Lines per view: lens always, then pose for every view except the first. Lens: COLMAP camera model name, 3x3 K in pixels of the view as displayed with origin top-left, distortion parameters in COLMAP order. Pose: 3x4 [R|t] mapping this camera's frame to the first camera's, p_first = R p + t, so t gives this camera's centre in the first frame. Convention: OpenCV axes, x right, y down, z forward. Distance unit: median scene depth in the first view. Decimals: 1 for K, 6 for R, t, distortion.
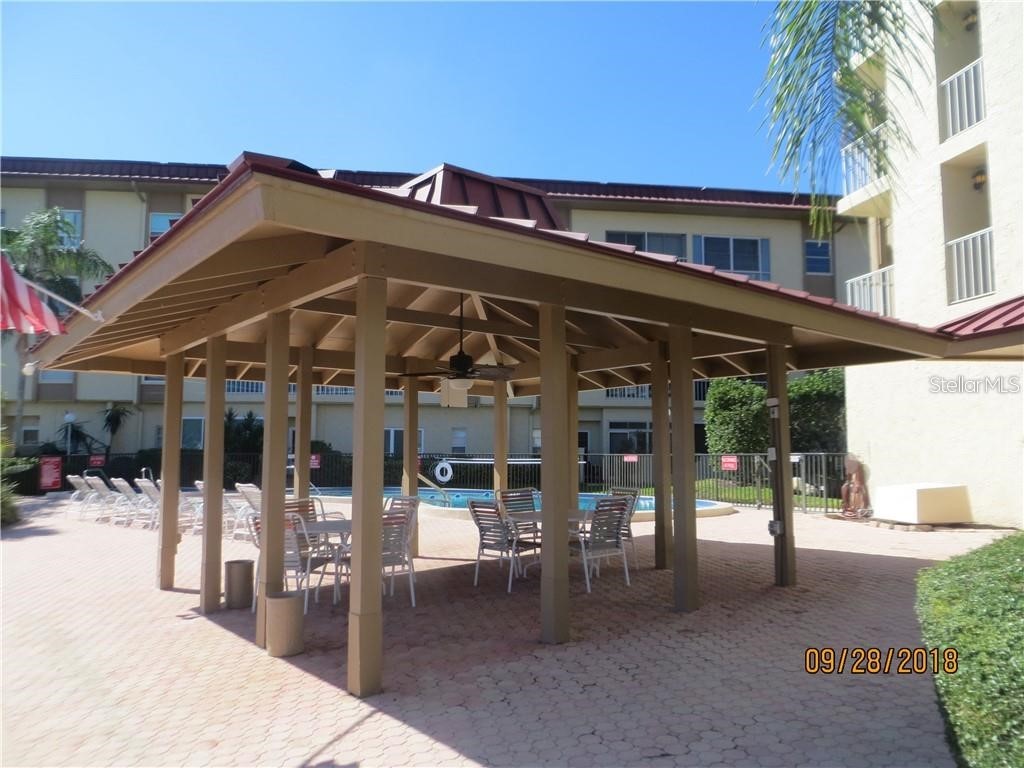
lens RADIAL K [[730.9, 0, 508.1], [0, 730.9, 371.0], [0, 0, 1]] dist [-0.008174, -0.004762]
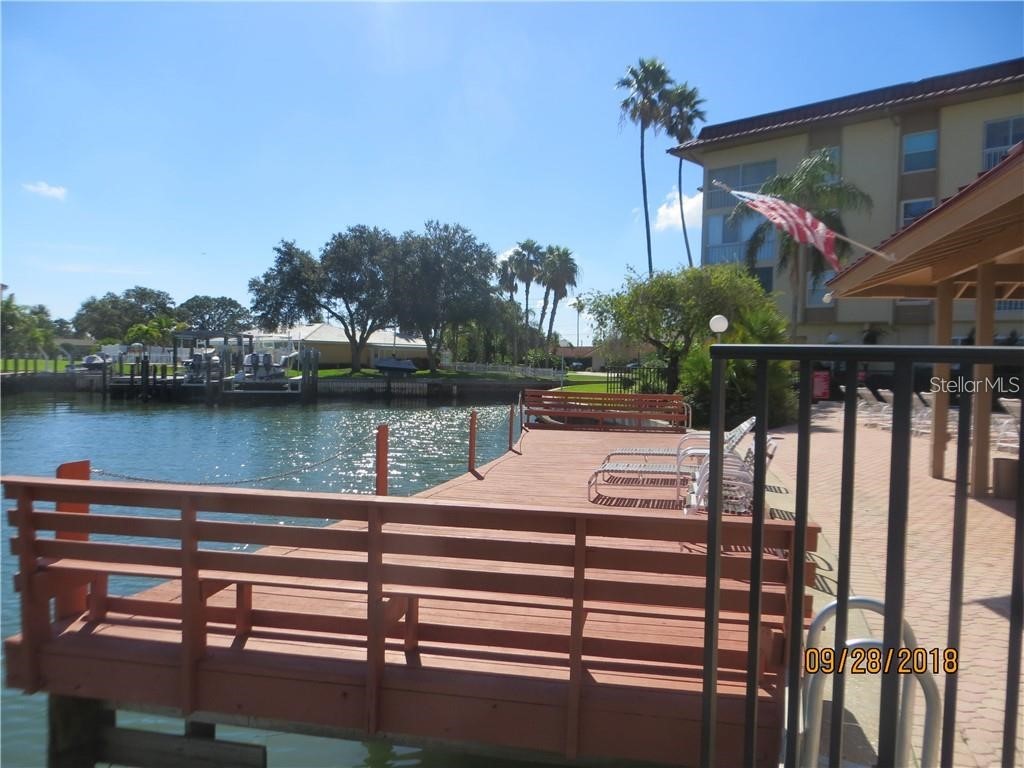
lens RADIAL K [[770.0, 0, 512.0], [0, 770.0, 384.0], [0, 0, 1]] dist [-0.009223, -0.009382]
pose [[0.610725, 0.044335, -0.790601, 0.043991], [0.051852, 0.994049, 0.095798, -0.005146], [0.790143, -0.099500, 0.604792, -0.140550]]
